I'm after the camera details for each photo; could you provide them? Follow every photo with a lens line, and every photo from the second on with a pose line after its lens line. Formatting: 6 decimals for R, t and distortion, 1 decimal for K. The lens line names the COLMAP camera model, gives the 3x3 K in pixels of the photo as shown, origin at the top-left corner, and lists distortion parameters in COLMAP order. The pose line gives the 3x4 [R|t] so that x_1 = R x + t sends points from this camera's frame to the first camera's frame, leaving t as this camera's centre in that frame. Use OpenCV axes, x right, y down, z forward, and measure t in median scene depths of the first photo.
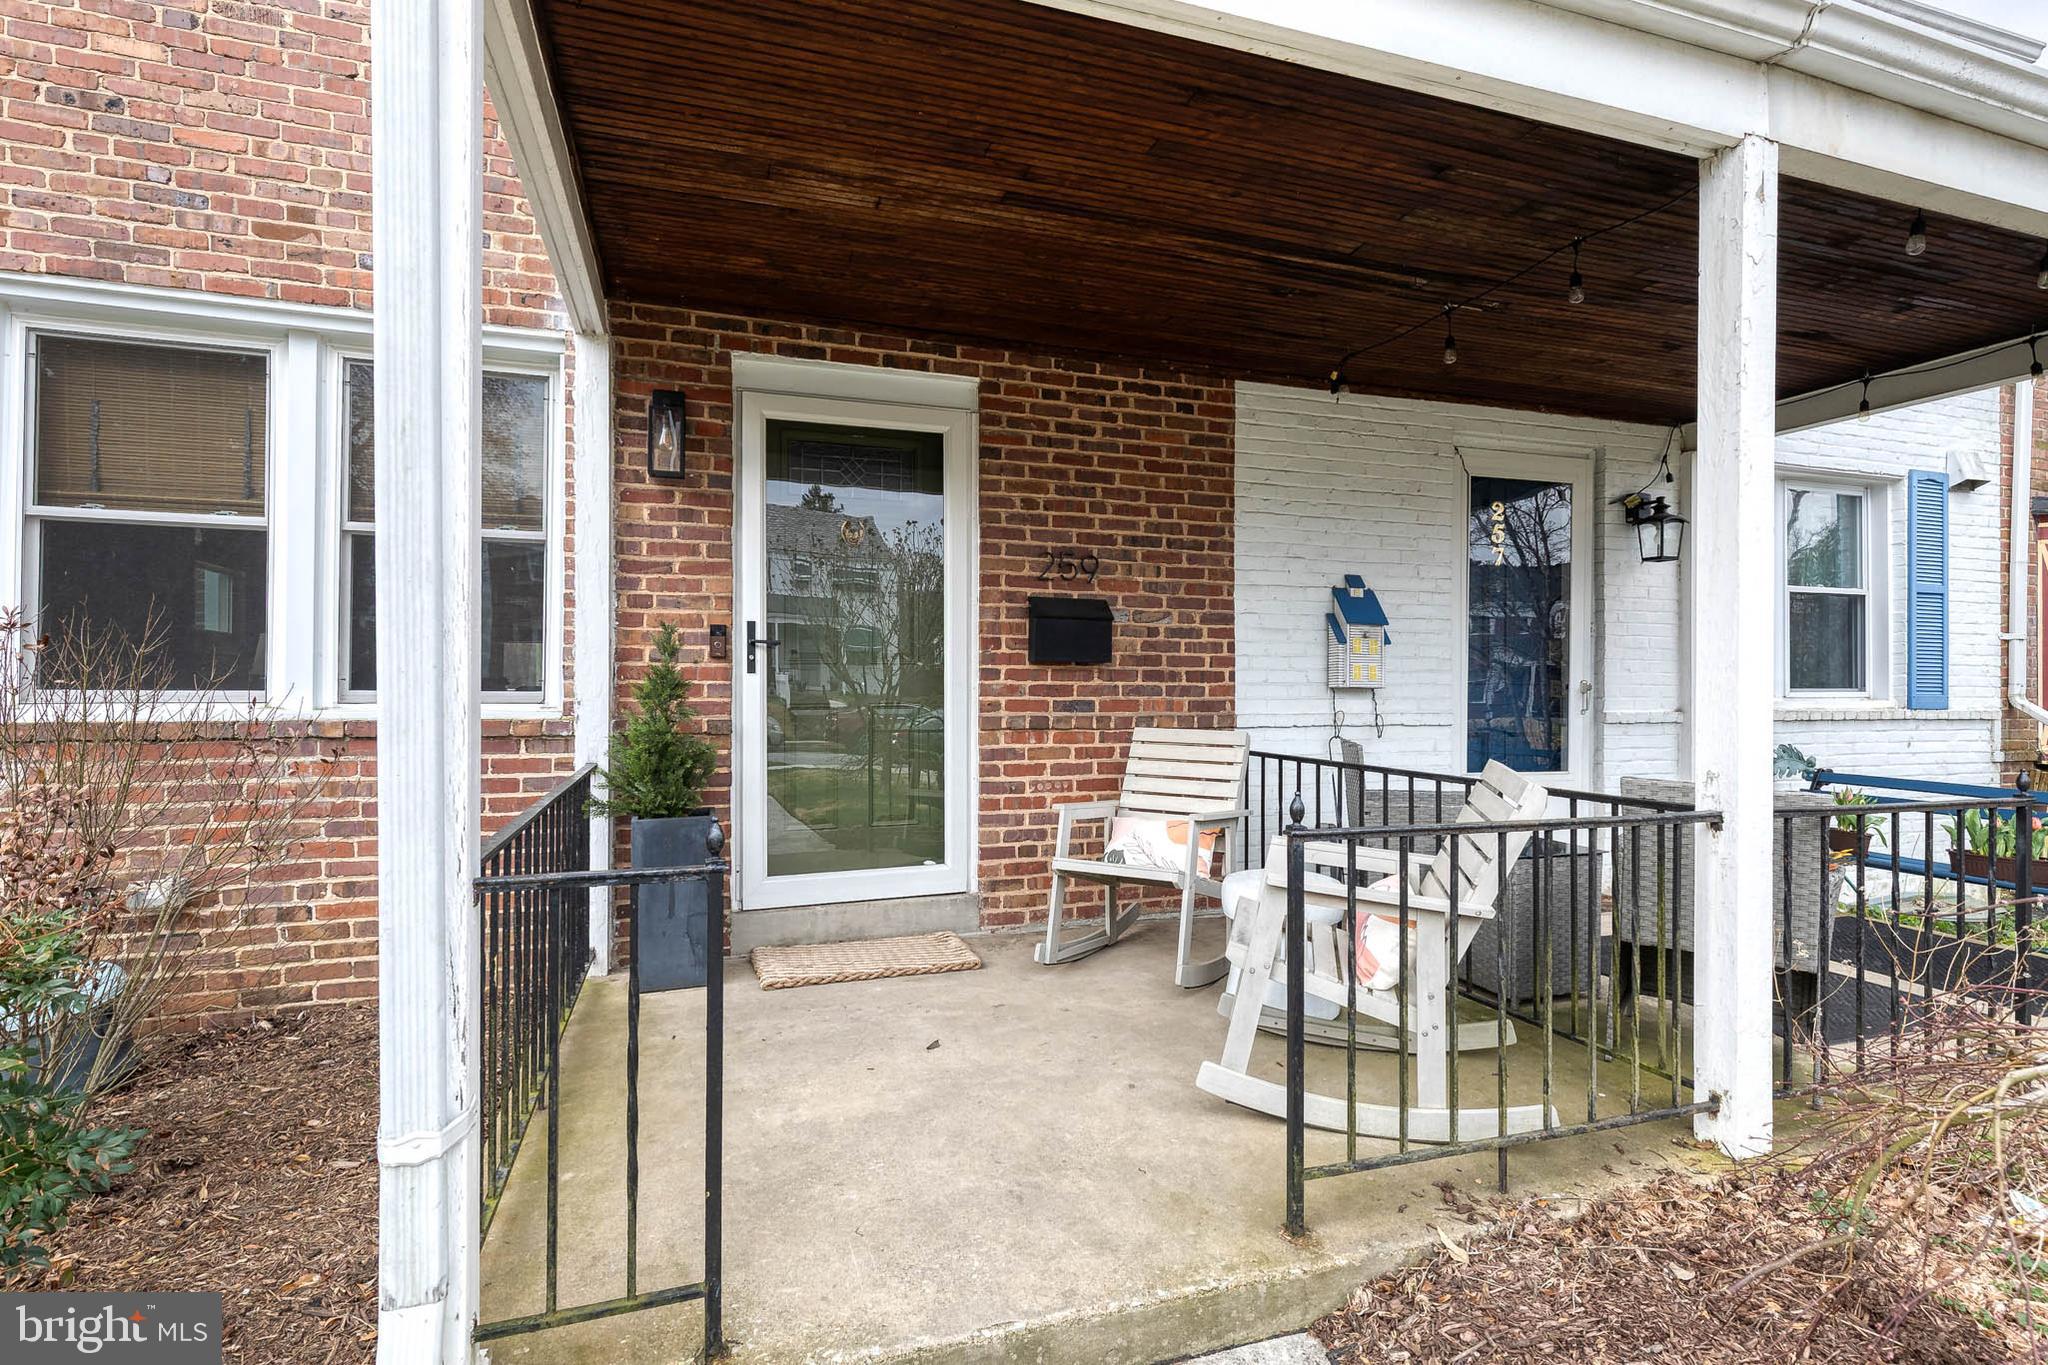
lens RADIAL K [[952.1, 0, 1023.0], [0, 952.1, 685.5], [0, 0, 1]] dist [-0.001423, 0.000193]
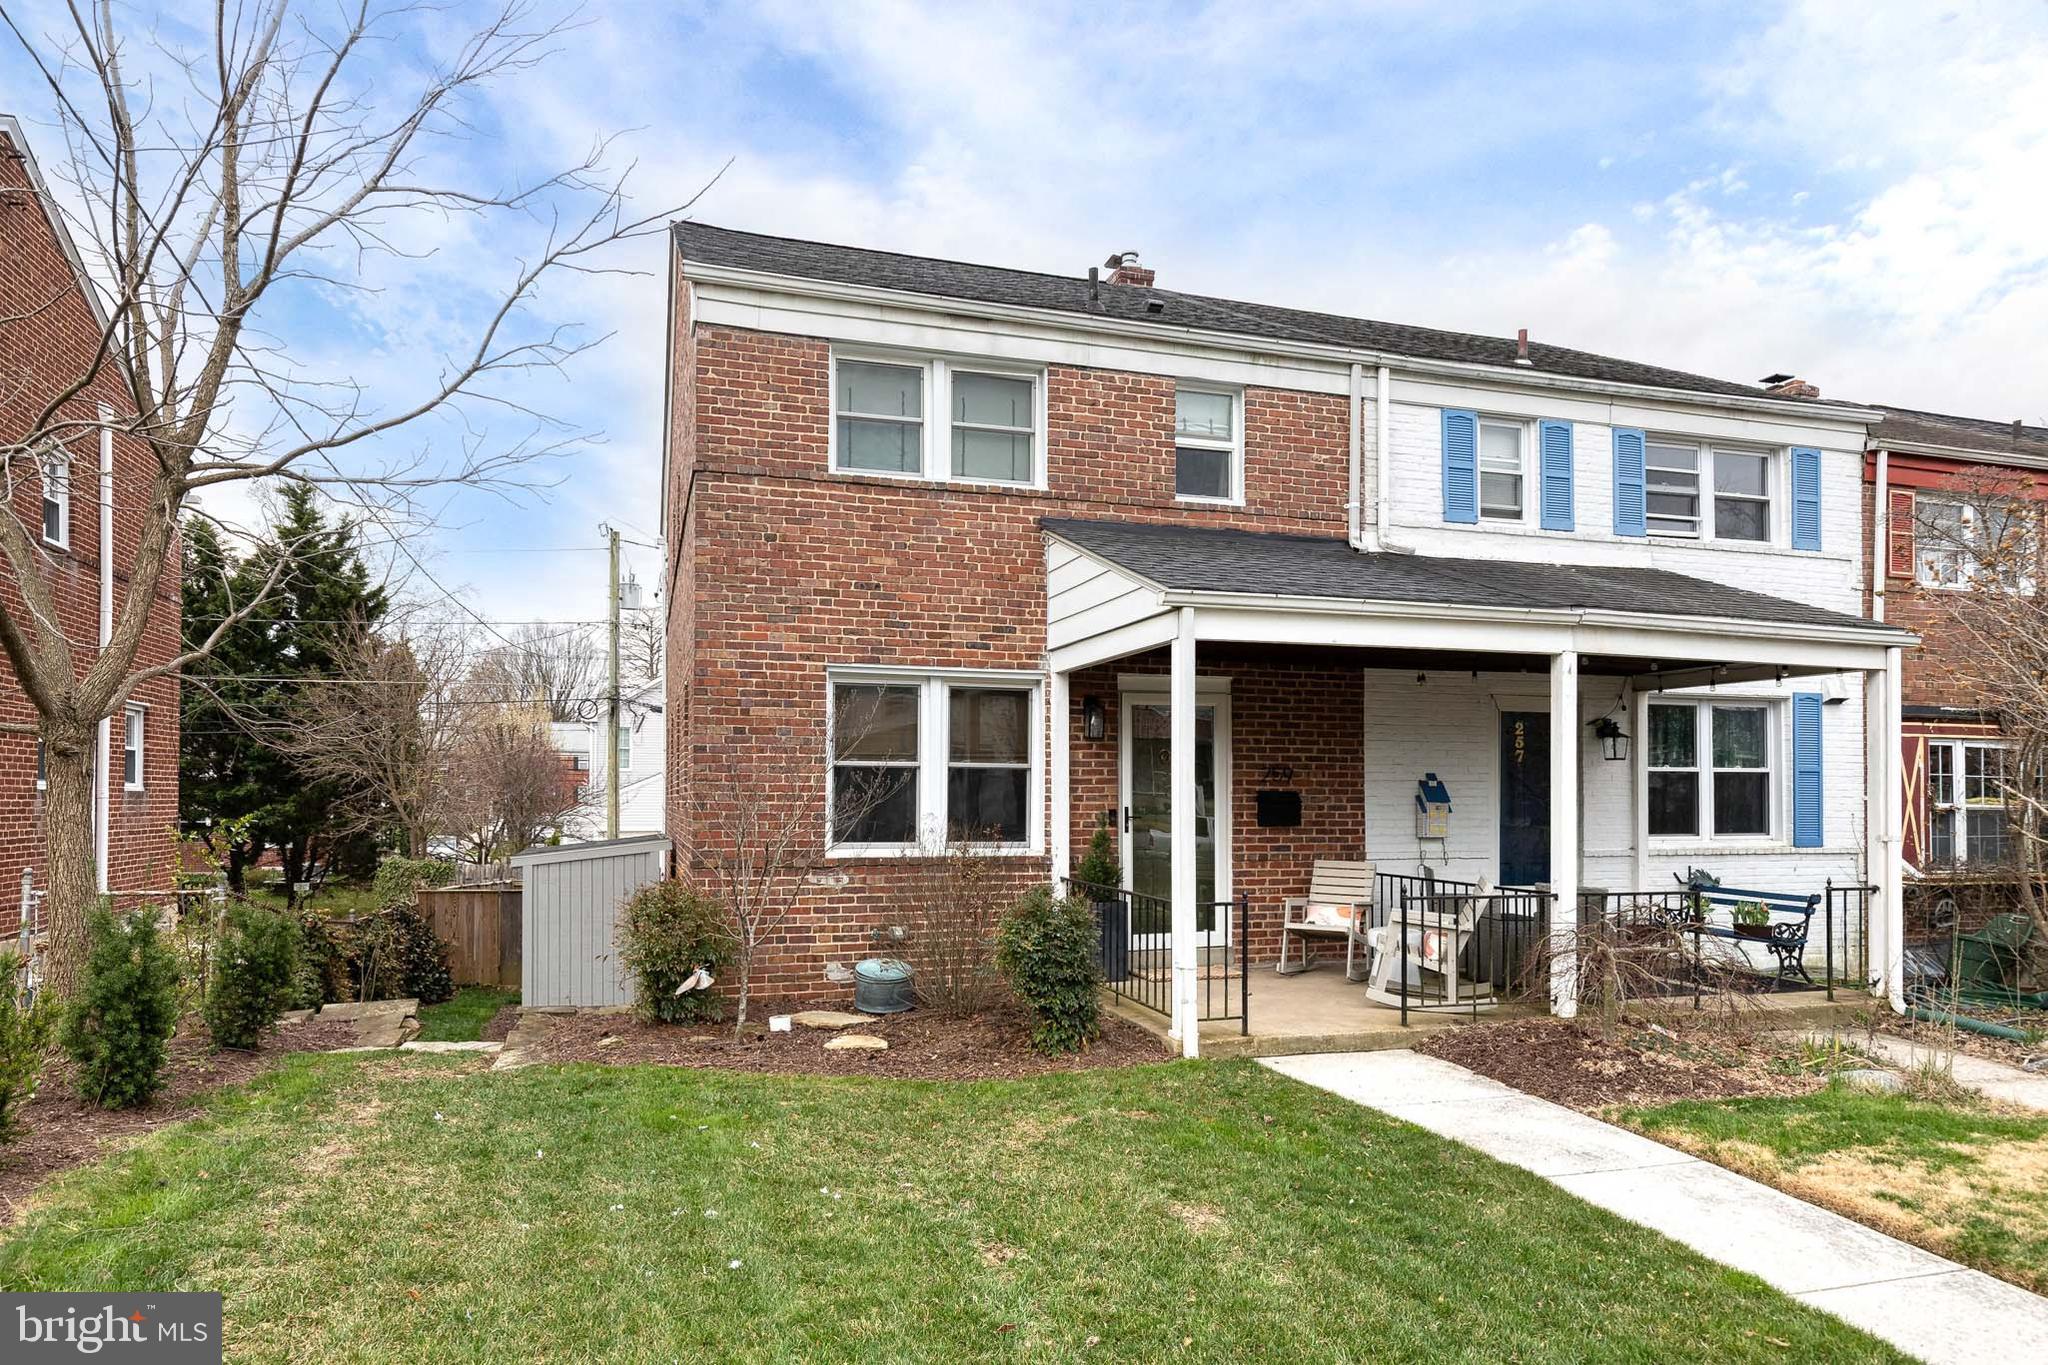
lens RADIAL K [[1272.9, 0, 985.6], [0, 1272.9, 754.6], [0, 0, 1]] dist [-0.009382, -0.003983]
pose [[0.999712, 0.001026, -0.023983, -0.475392], [-0.001633, 0.999678, -0.025308, -0.100194], [0.023949, 0.025340, 0.999392, -1.550980]]
